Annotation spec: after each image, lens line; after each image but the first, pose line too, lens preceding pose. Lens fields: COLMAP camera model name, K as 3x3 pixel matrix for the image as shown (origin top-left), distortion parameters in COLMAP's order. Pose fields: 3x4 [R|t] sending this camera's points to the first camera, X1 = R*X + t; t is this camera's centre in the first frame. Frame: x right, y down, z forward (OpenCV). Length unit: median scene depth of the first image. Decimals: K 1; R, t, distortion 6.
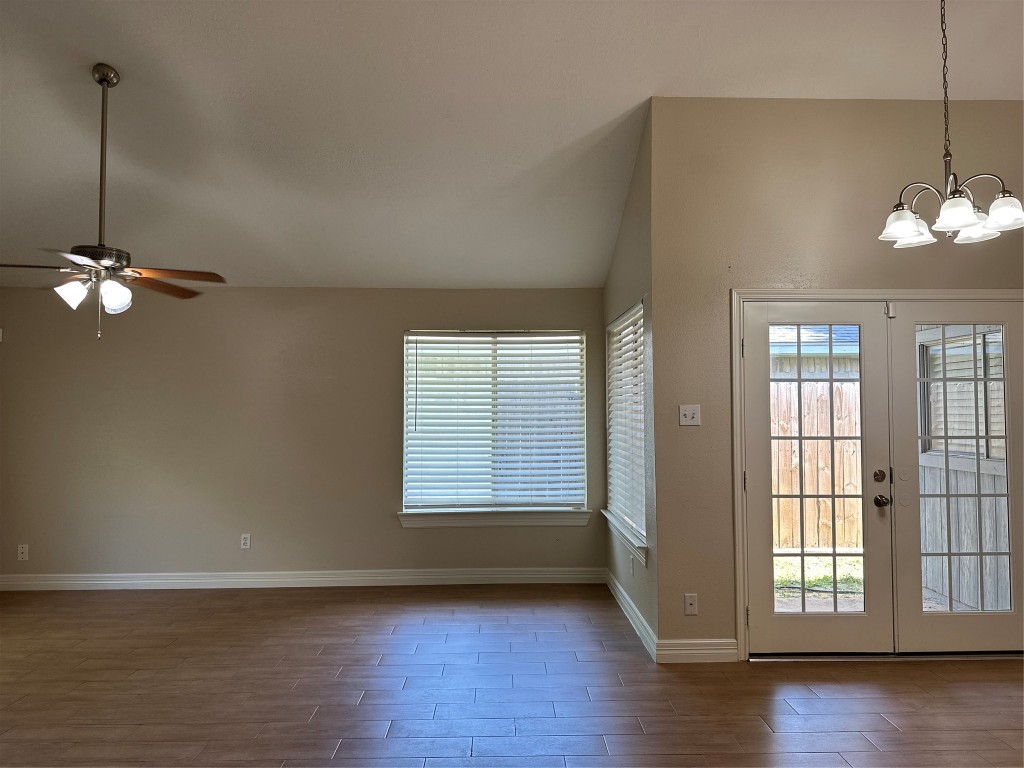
lens RADIAL K [[702.2, 0, 510.4], [0, 702.2, 407.8], [0, 0, 1]] dist [0.024166, 0.000291]
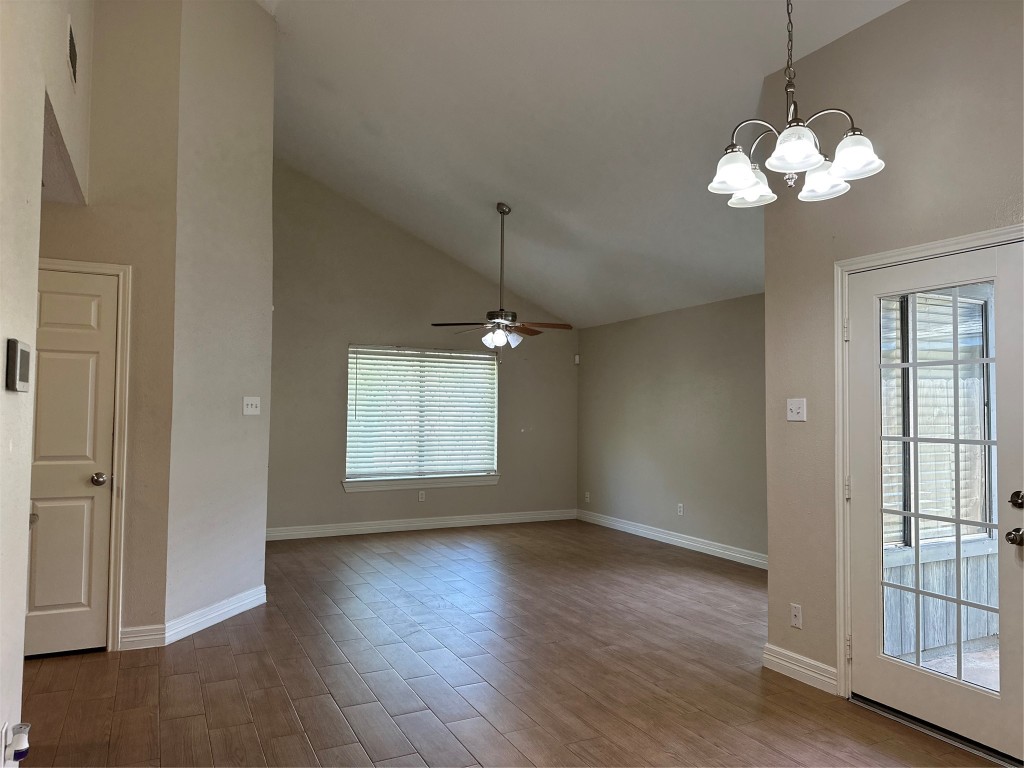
lens RADIAL K [[723.1, 0, 512.0], [0, 723.1, 384.0], [0, 0, 1]] dist [0.029125, 0.000217]
pose [[0.444200, -0.028045, -0.895488, 0.978842], [0.012887, 0.999607, -0.024914, -0.005353], [0.895835, -0.000473, 0.444387, 0.249011]]
